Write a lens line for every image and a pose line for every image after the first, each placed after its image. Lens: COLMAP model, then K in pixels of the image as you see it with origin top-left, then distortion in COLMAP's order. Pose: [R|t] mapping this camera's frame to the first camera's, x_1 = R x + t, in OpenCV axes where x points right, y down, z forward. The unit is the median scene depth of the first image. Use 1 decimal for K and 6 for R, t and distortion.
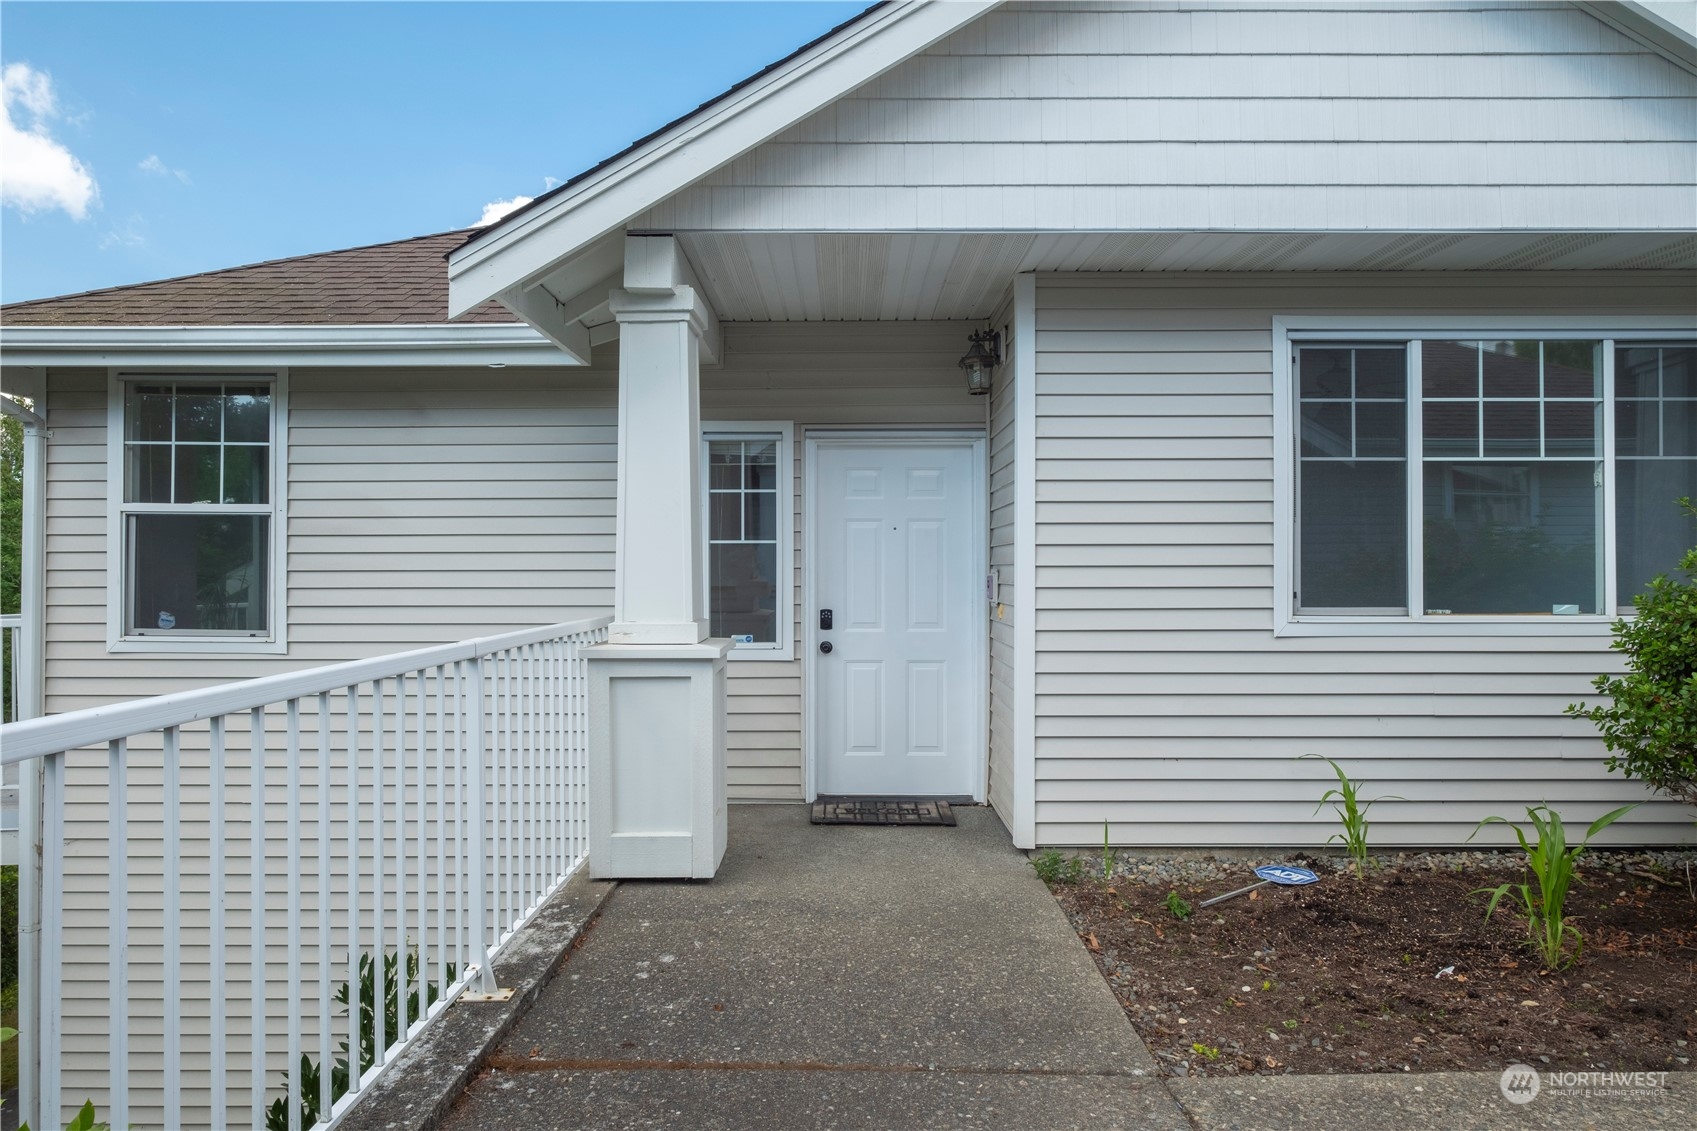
lens RADIAL K [[750.0, 0, 848.5], [0, 750.0, 565.5], [0, 0, 1]] dist [0.011342, 0.000237]
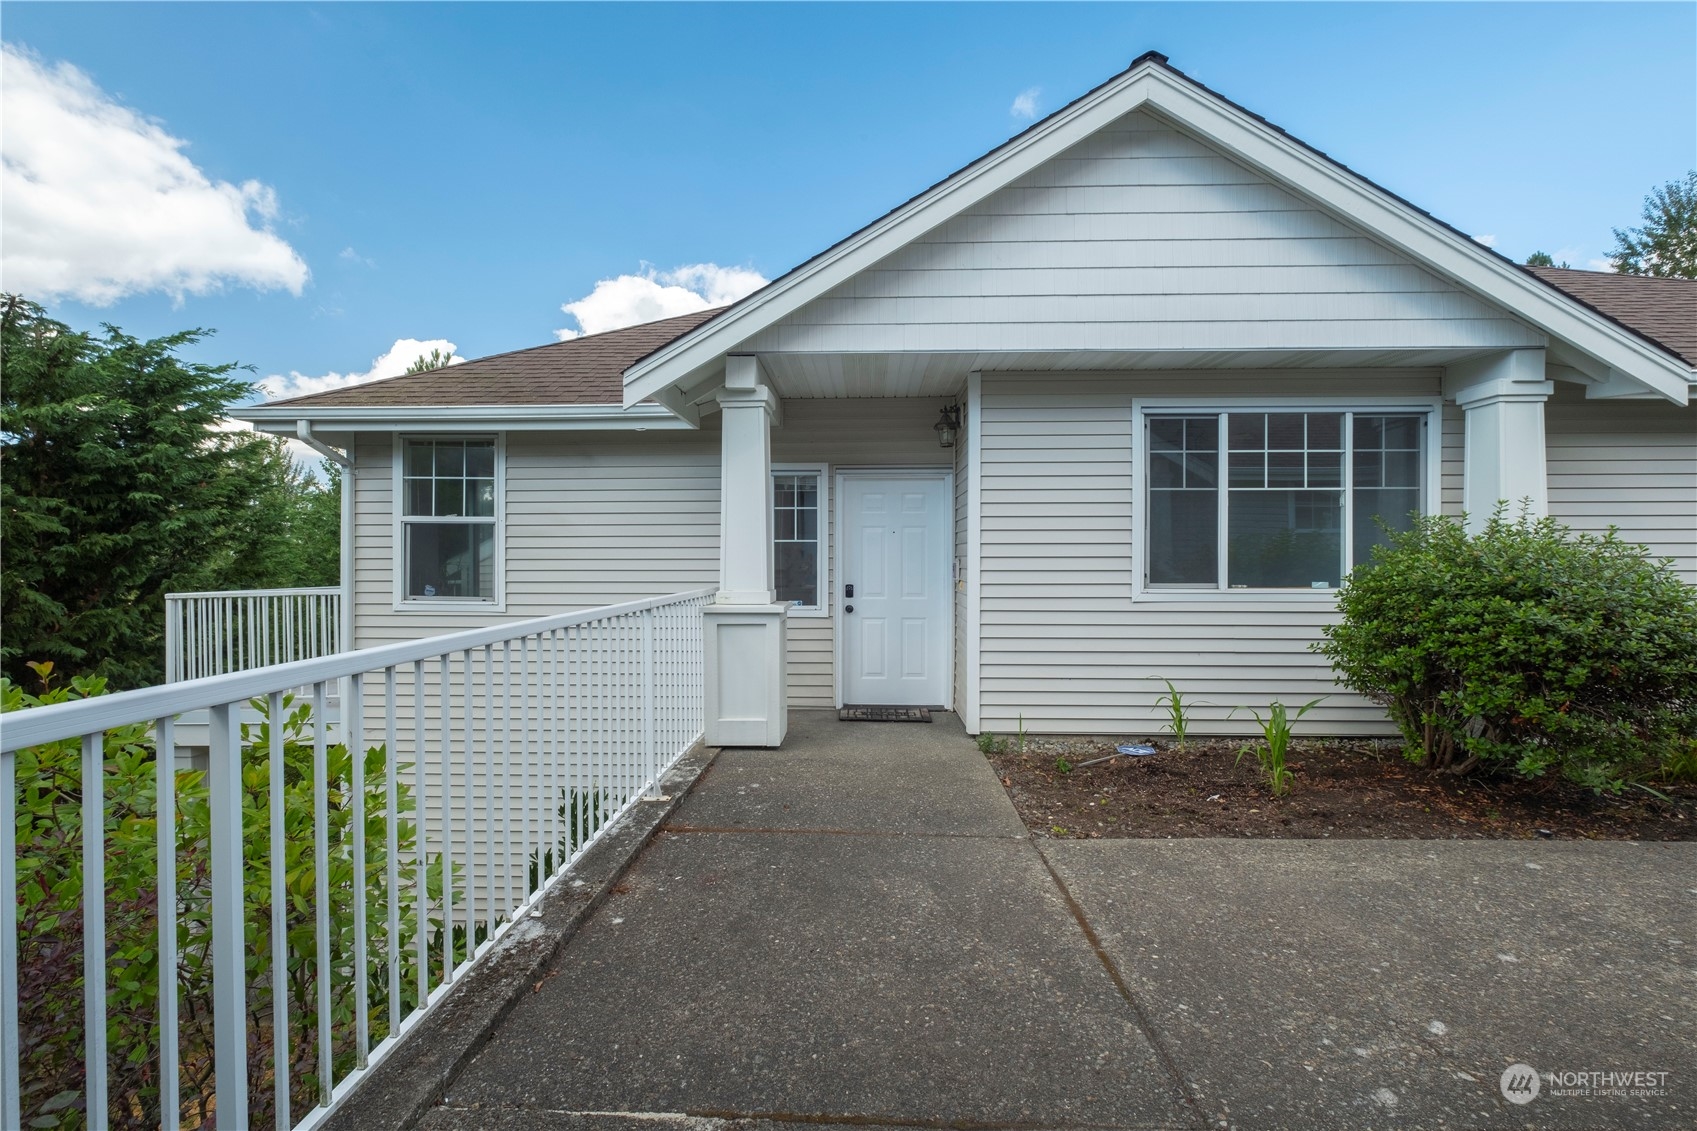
lens RADIAL K [[672.2, 0, 848.5], [0, 672.2, 565.5], [0, 0, 1]] dist [-0.000278, 0.000001]
pose [[0.999114, 0.001663, -0.042051, 0.030029], [-0.000943, 0.999853, 0.017139, -0.005290], [0.042074, -0.017084, 0.998968, -0.431605]]
